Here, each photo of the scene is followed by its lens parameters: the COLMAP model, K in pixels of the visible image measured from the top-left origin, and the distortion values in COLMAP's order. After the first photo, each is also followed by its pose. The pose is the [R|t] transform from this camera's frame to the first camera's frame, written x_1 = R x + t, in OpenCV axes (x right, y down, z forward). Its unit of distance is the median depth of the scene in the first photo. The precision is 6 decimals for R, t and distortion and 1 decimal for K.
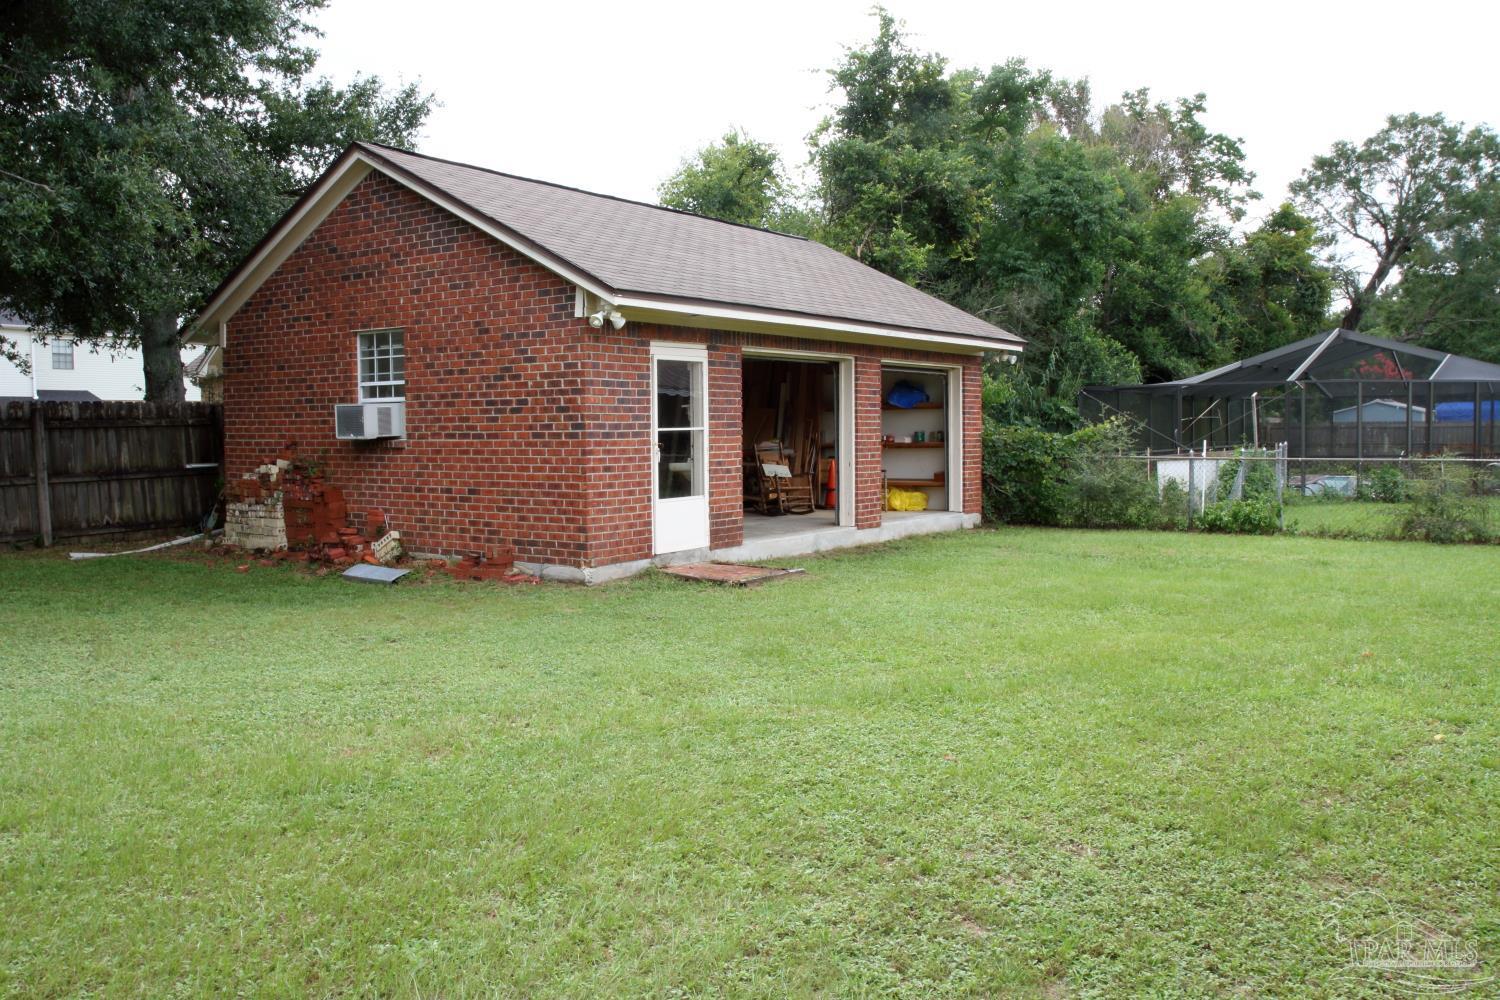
lens RADIAL K [[1183.7, 0, 742.3], [0, 1183.7, 497.2], [0, 0, 1]] dist [-0.115570, 0.121783]
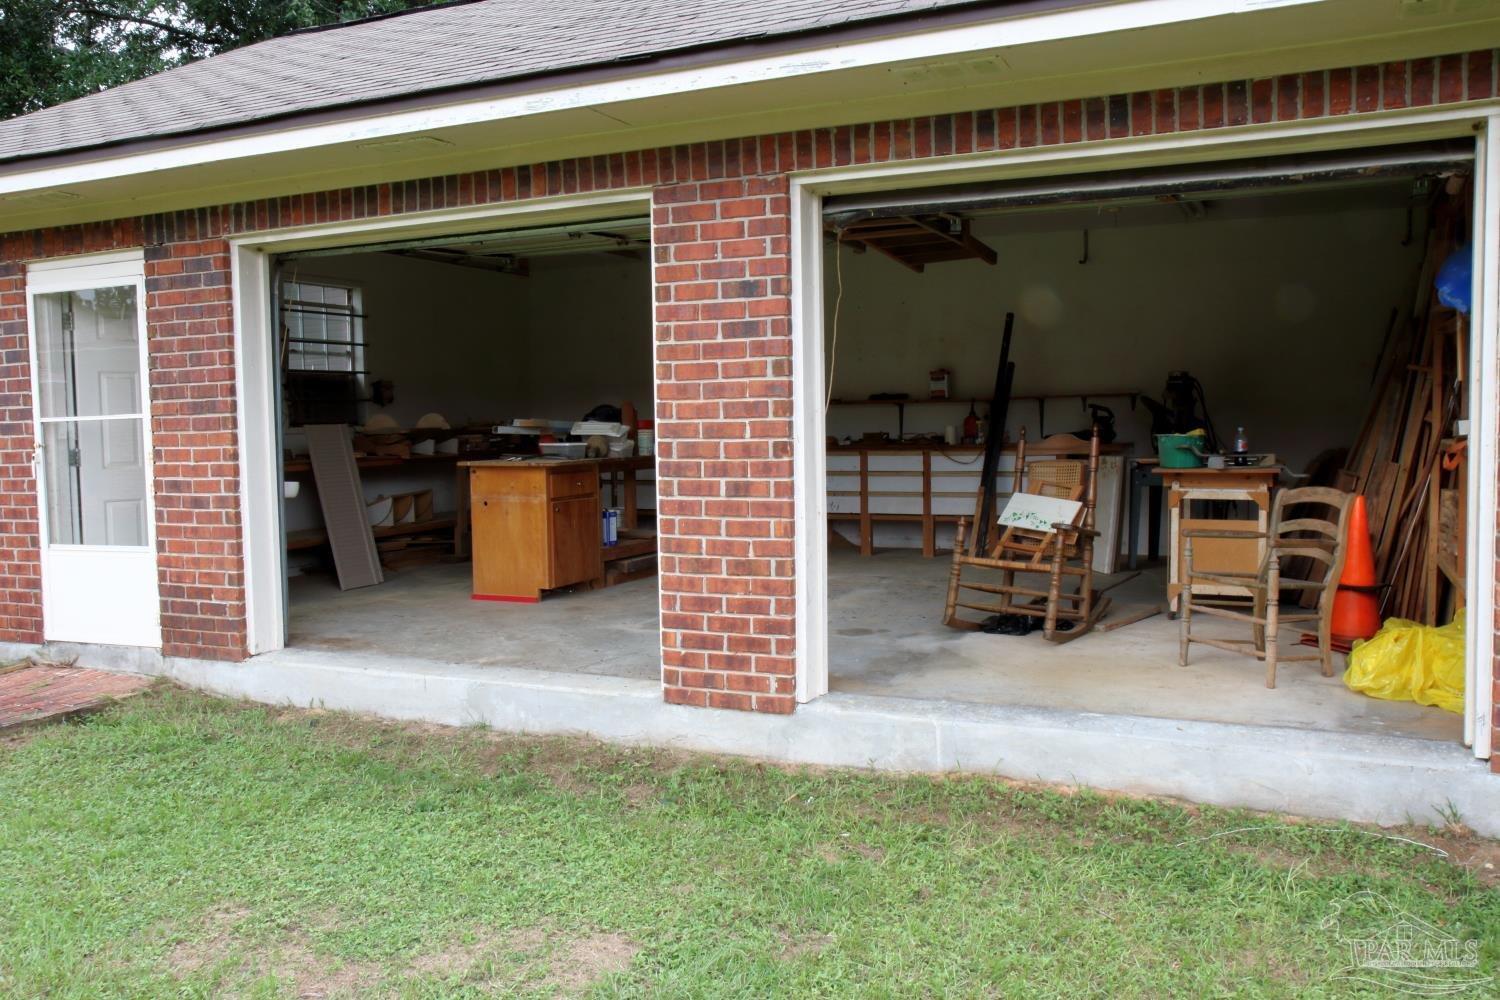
lens RADIAL K [[1183.7, 0, 742.3], [0, 1183.7, 497.2], [0, 0, 1]] dist [-0.115570, 0.121783]
pose [[0.243711, 0.064840, -0.967678, 0.511254], [-0.040915, 0.997562, 0.056538, -0.061513], [0.968985, 0.025814, 0.245769, 1.120843]]
